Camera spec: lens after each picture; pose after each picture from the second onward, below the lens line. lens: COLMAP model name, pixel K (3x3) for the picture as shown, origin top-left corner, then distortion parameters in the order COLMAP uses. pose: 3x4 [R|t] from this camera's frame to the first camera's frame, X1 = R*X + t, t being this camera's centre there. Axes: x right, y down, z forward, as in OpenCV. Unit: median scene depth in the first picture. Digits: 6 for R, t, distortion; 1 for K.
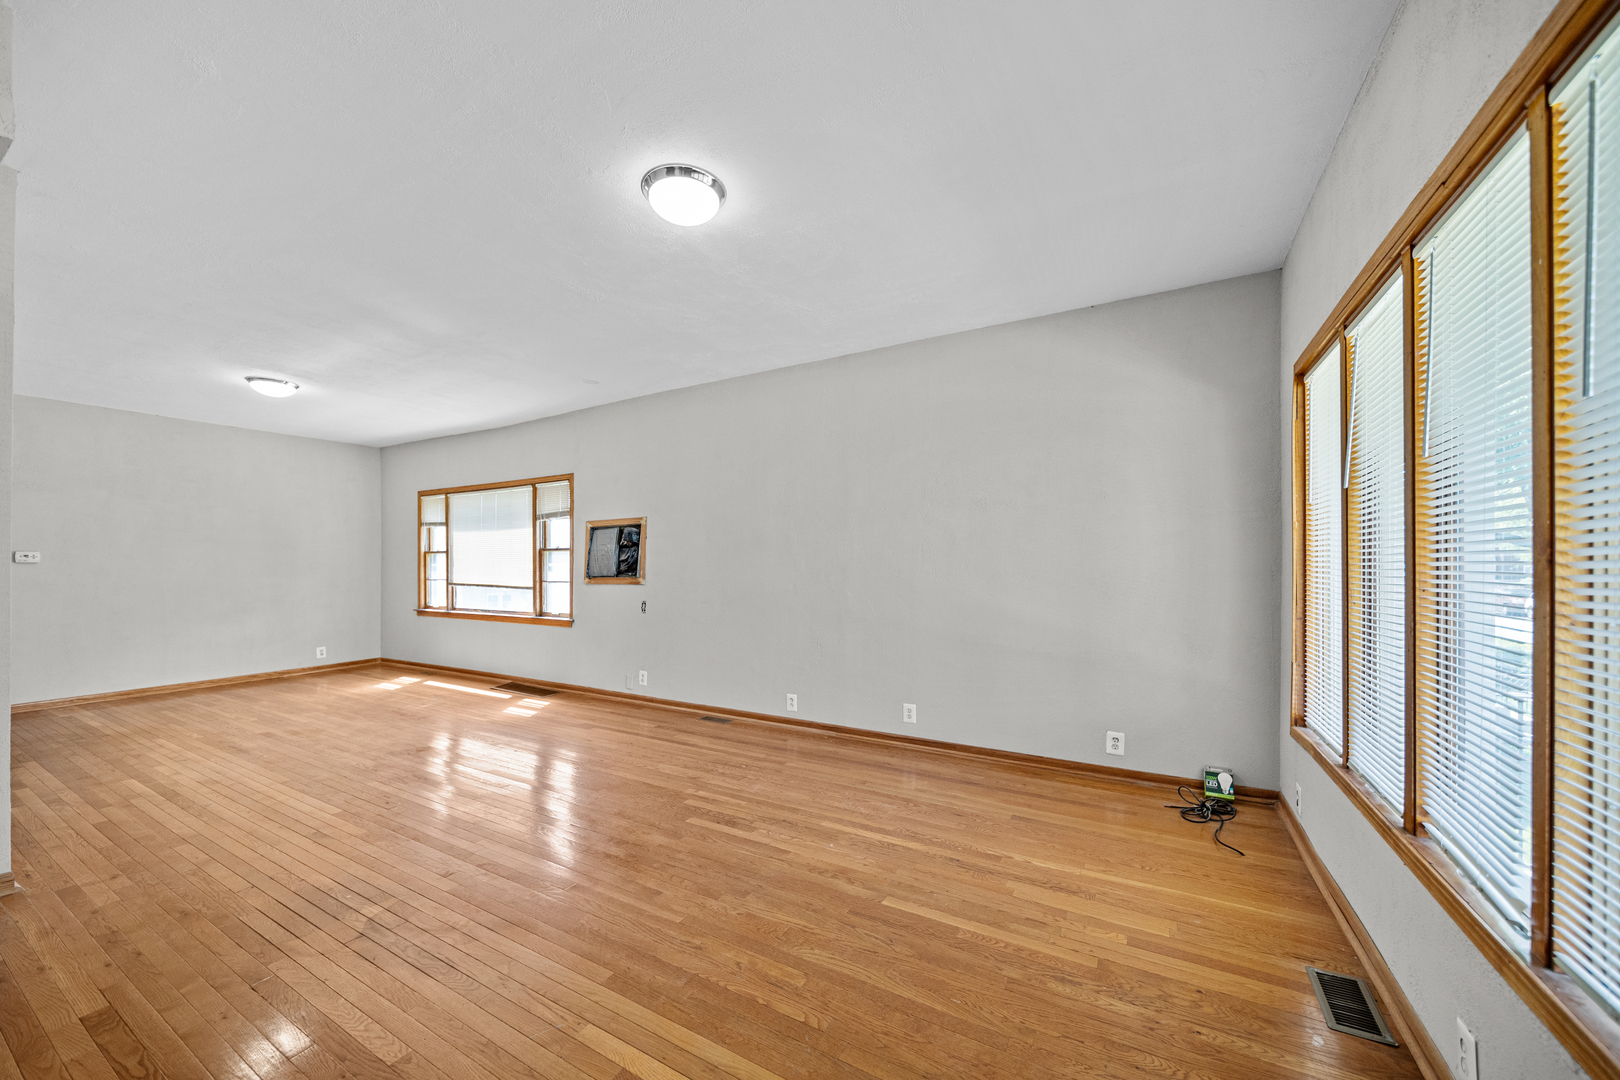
lens RADIAL K [[581.2, 0, 823.5], [0, 581.2, 571.3], [0, 0, 1]] dist [-0.002776, -0.000829]
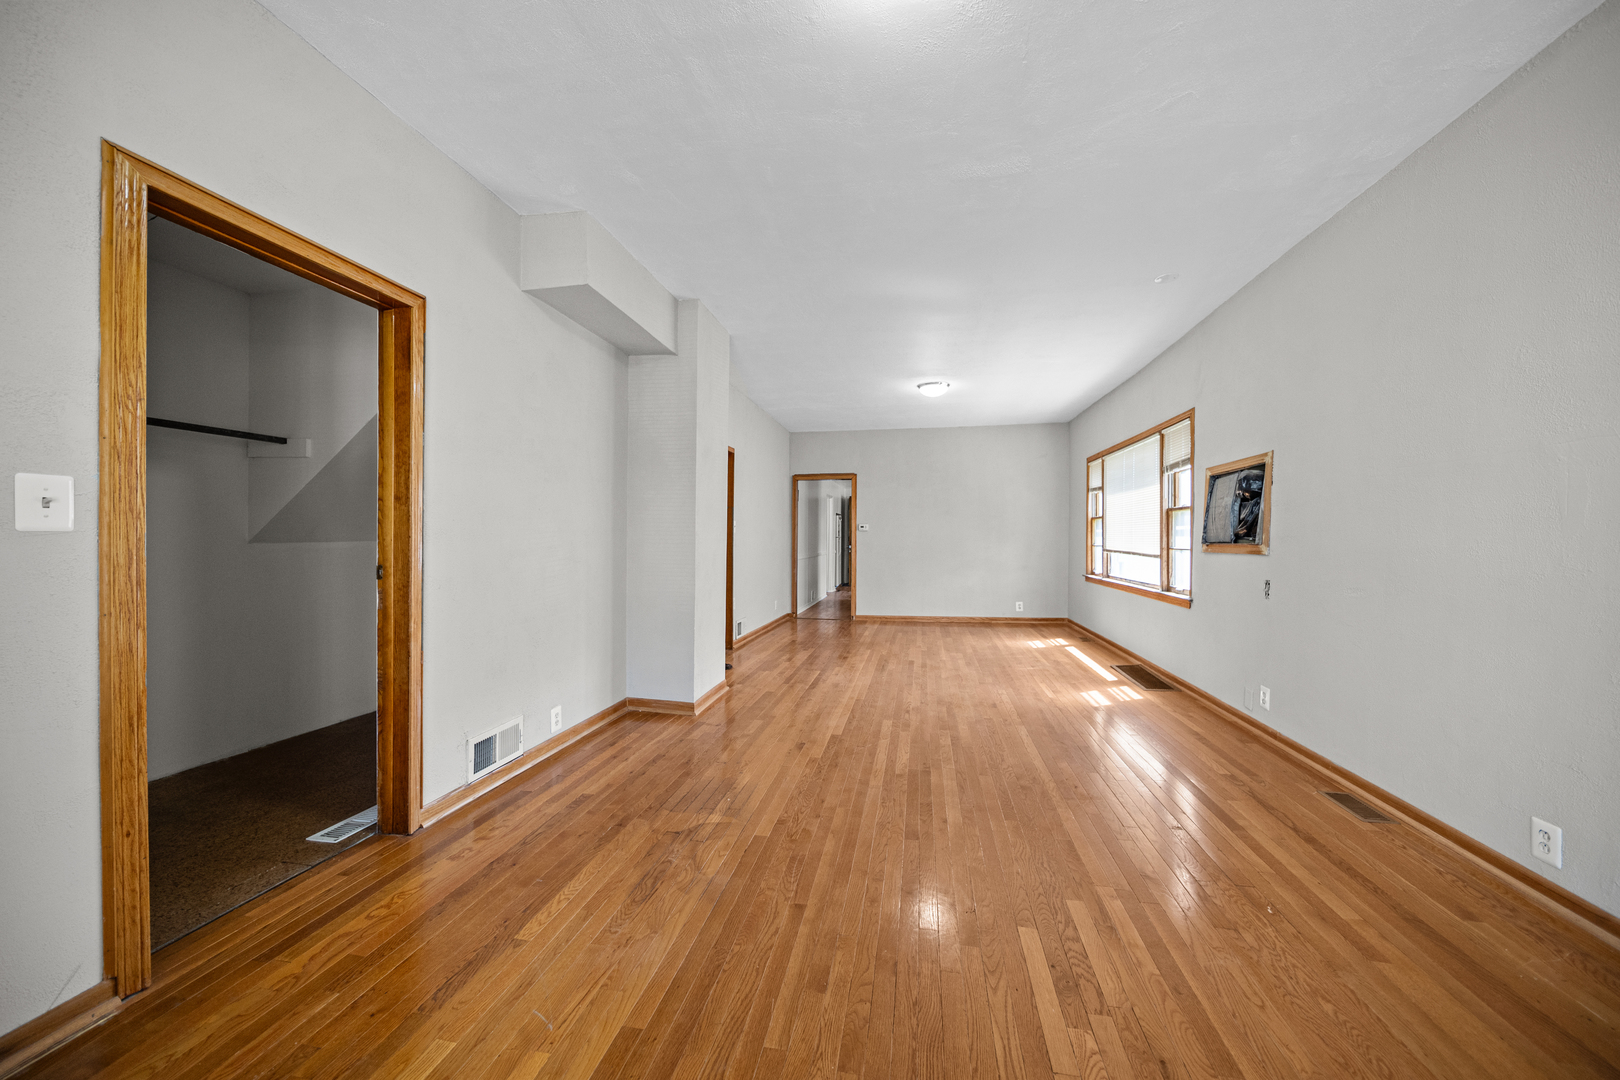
lens RADIAL K [[581.2, 0, 813.3], [0, 581.2, 534.6], [0, 0, 1]] dist [-0.002776, -0.000829]
pose [[0.319489, -0.003515, -0.947583, 0.142356], [-0.008648, 0.999941, -0.006625, 0.008610], [0.947551, 0.010311, 0.319440, 0.299289]]
